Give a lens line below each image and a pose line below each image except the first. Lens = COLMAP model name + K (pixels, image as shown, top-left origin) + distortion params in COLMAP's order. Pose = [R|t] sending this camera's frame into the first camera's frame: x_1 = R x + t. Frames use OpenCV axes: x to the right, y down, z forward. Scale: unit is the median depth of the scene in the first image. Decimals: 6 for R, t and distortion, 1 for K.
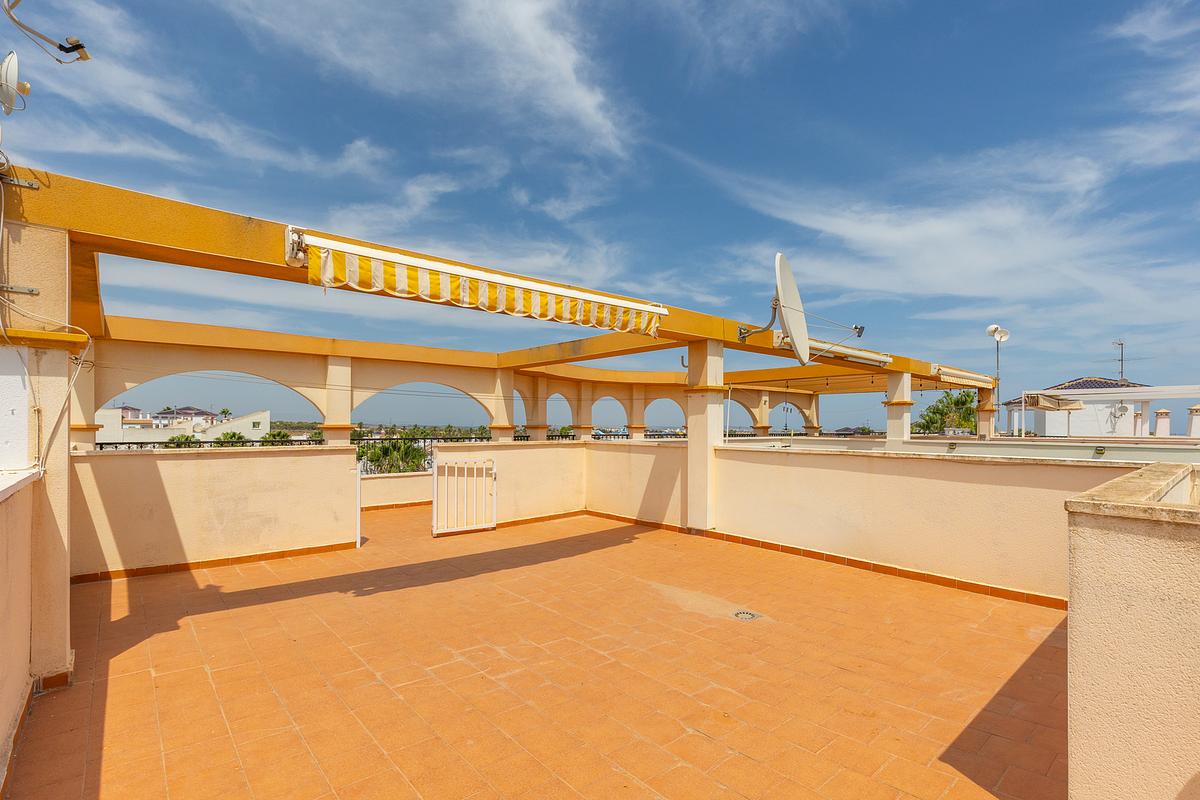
lens RADIAL K [[549.0, 0, 595.8], [0, 549.0, 409.5], [0, 0, 1]] dist [-0.000373, 0.001365]
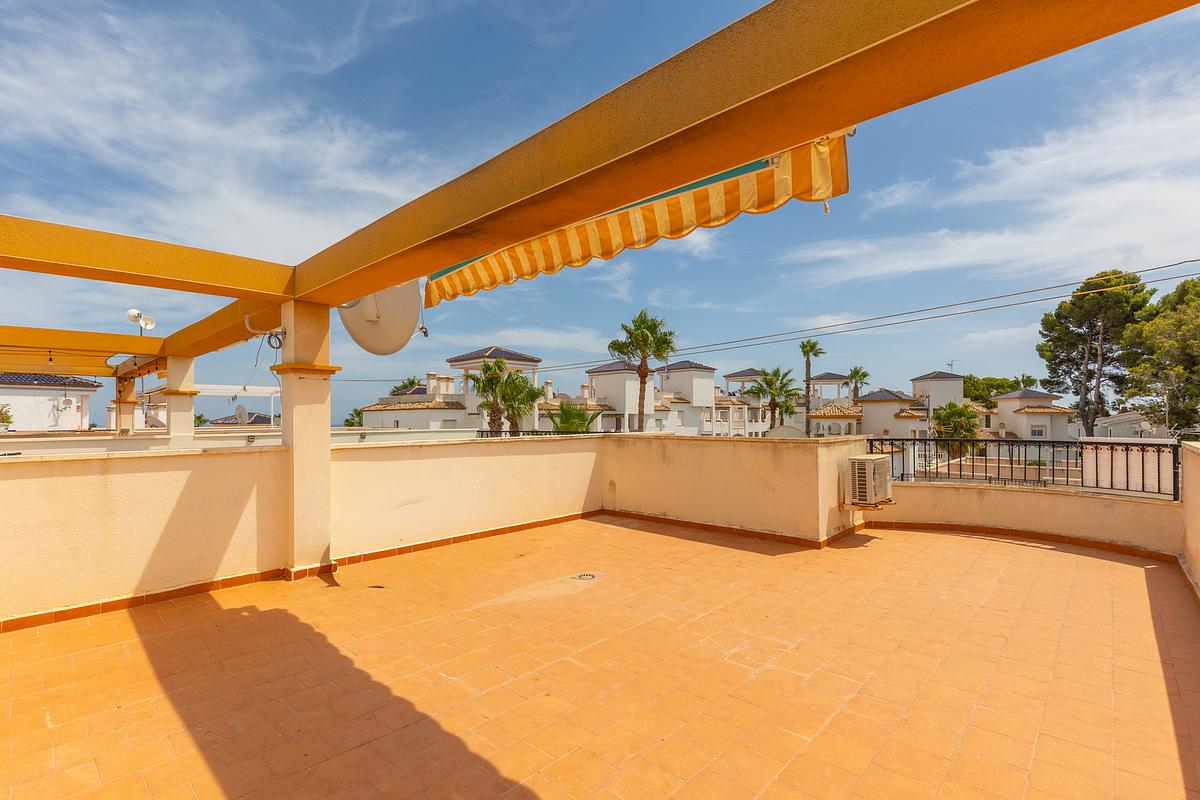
lens RADIAL K [[549.0, 0, 596.4], [0, 549.0, 405.1], [0, 0, 1]] dist [-0.000373, 0.001365]
pose [[-0.100823, 0.017337, 0.994753, -0.889696], [-0.021571, 0.999575, -0.019607, 0.026114], [-0.994671, -0.023434, -0.100406, 1.074248]]
